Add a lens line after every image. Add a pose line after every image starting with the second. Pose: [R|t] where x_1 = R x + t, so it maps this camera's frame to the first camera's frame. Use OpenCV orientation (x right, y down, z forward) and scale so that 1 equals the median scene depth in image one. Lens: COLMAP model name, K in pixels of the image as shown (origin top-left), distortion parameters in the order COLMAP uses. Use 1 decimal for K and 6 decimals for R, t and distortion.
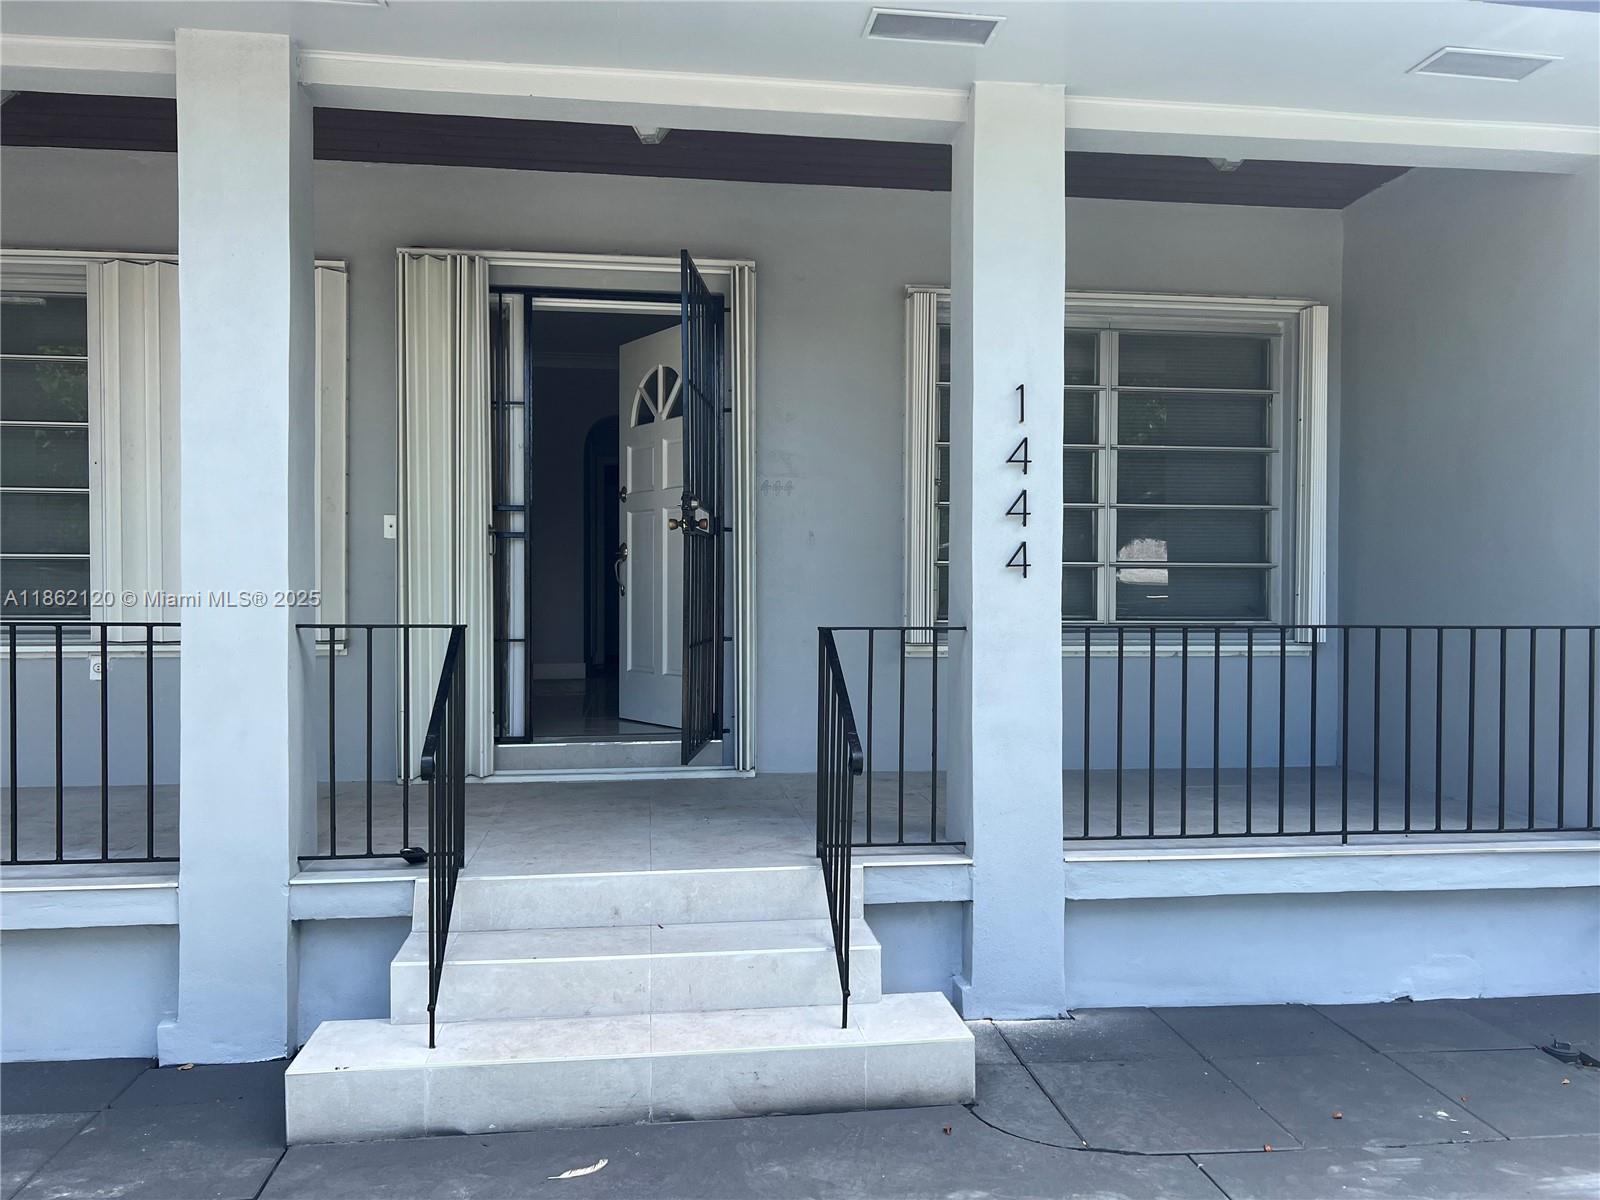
lens RADIAL K [[1211.0, 0, 791.0], [0, 1211.0, 590.7], [0, 0, 1]] dist [0.037023, -0.053212]
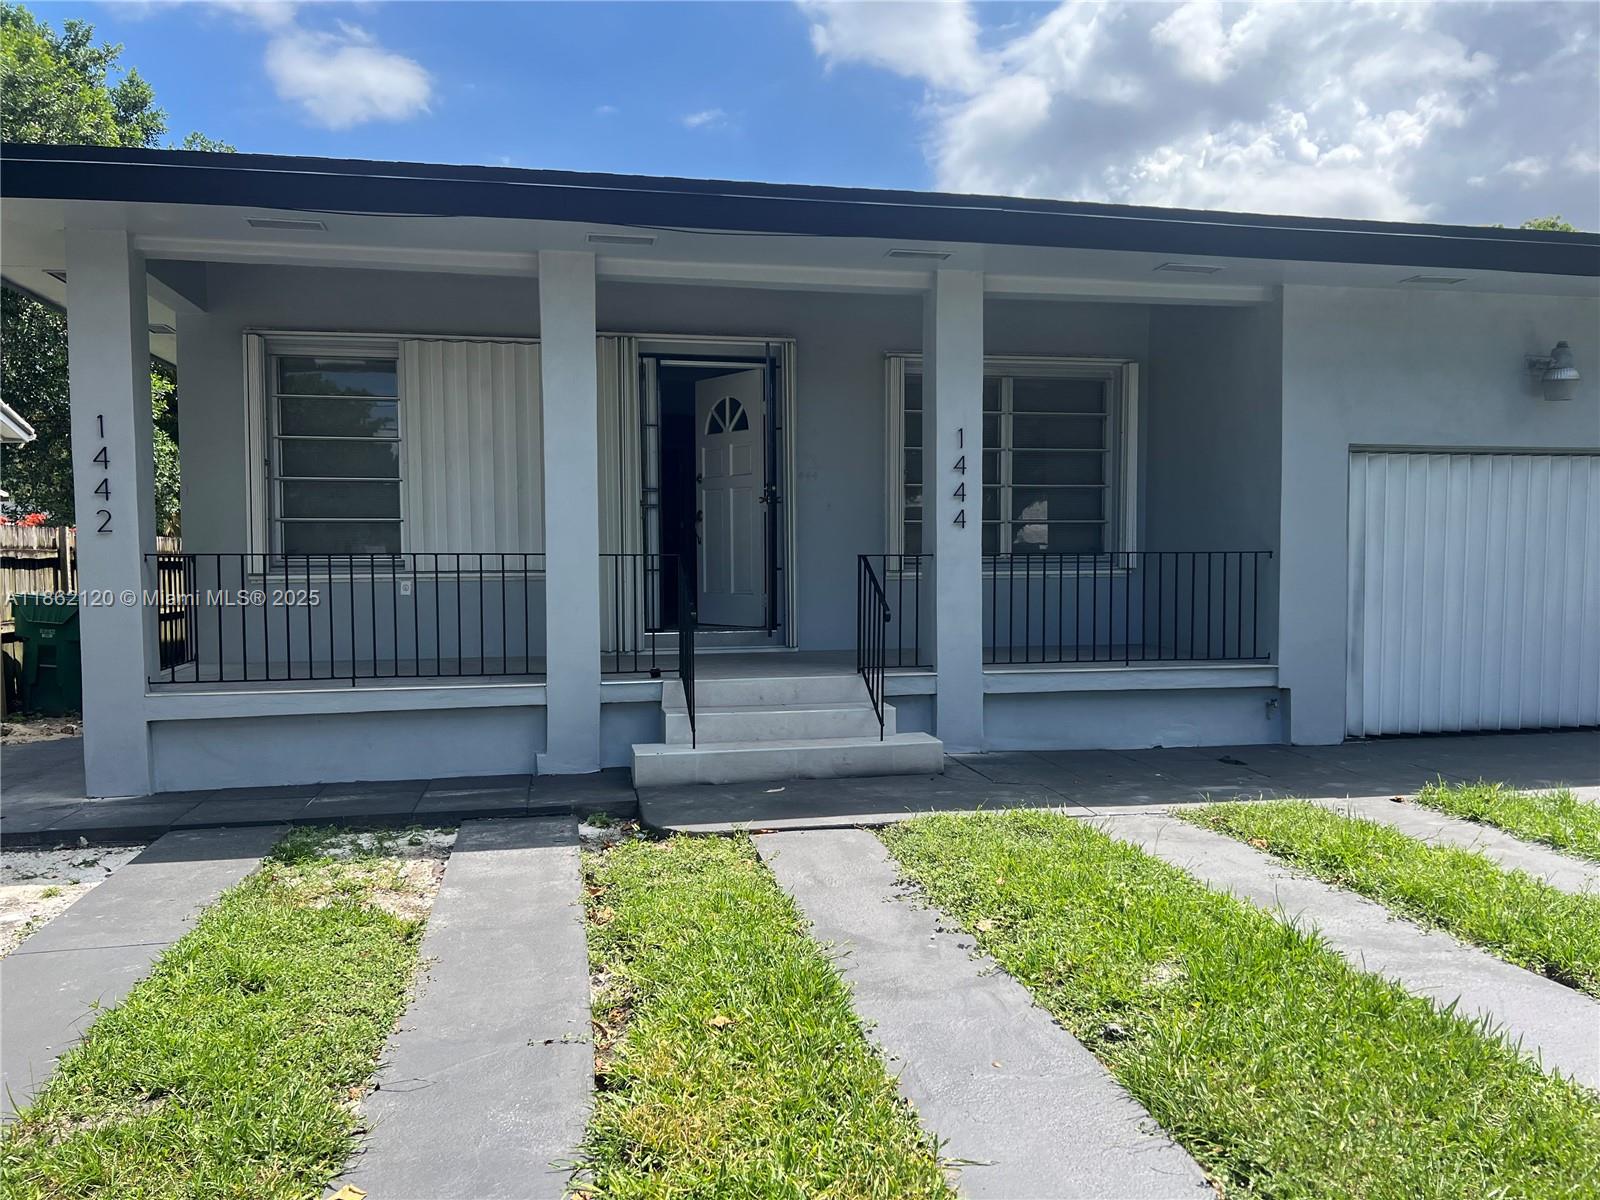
lens RADIAL K [[1211.0, 0, 803.4], [0, 1211.0, 606.4], [0, 0, 1]] dist [0.037023, -0.053212]
pose [[0.996687, -0.012543, 0.080354, -0.166472], [0.008873, 0.998908, 0.045865, 0.017446], [-0.080842, -0.045000, 0.995711, -0.694948]]
